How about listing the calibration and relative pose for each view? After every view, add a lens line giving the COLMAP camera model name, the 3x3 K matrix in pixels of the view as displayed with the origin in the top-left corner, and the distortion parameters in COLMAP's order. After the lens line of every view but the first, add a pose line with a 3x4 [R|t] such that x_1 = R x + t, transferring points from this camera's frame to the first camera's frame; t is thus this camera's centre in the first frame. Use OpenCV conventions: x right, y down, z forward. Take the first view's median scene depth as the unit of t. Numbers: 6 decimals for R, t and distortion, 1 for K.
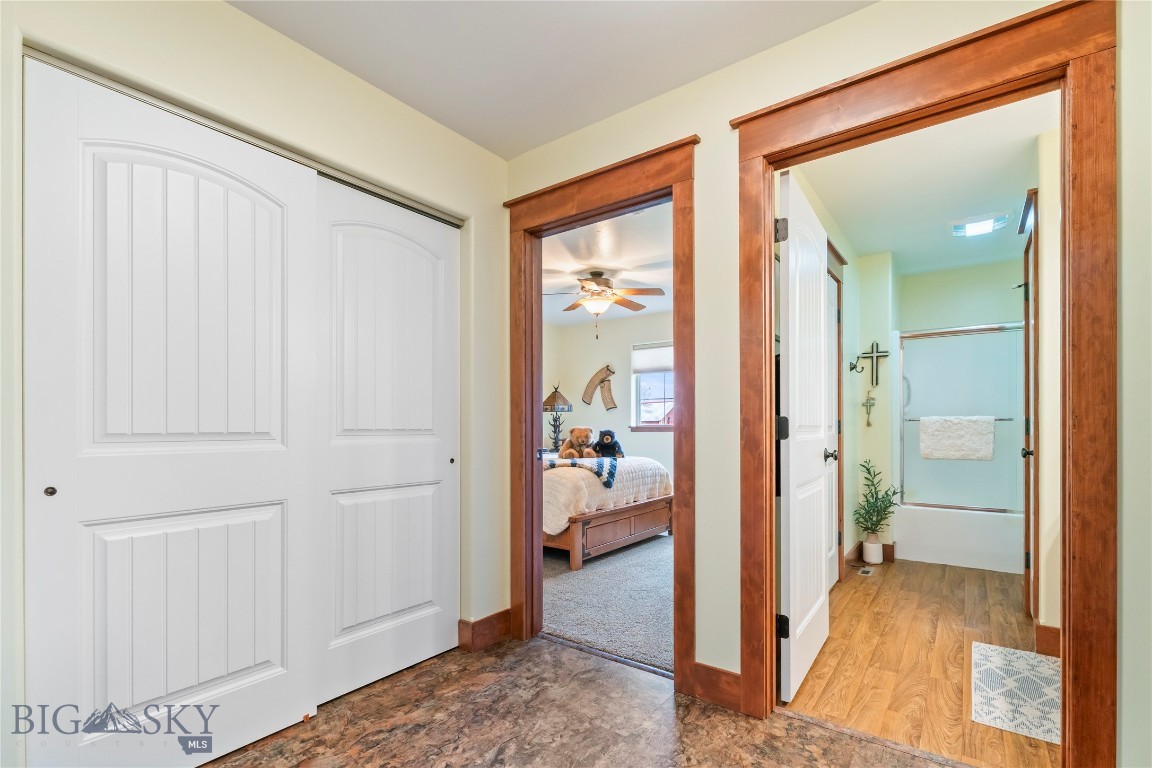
lens RADIAL K [[528.7, 0, 577.9], [0, 528.7, 419.8], [0, 0, 1]] dist [-0.000571, -0.000223]
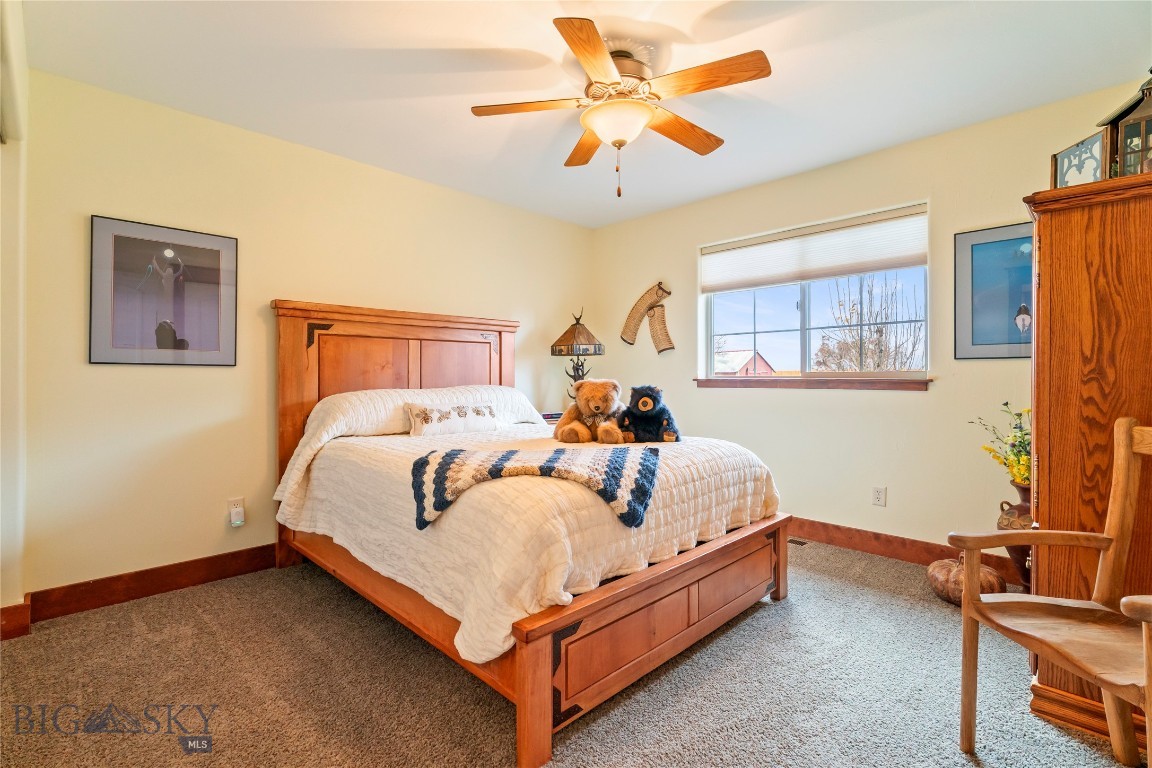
lens RADIAL K [[523.9, 0, 568.6], [0, 523.9, 365.6], [0, 0, 1]] dist [0.000266, 0.000176]
pose [[0.988228, 0.000275, -0.152991, 0.059436], [-0.001930, 0.999941, -0.010669, 0.005287], [0.152979, 0.010839, 0.988170, 0.488842]]
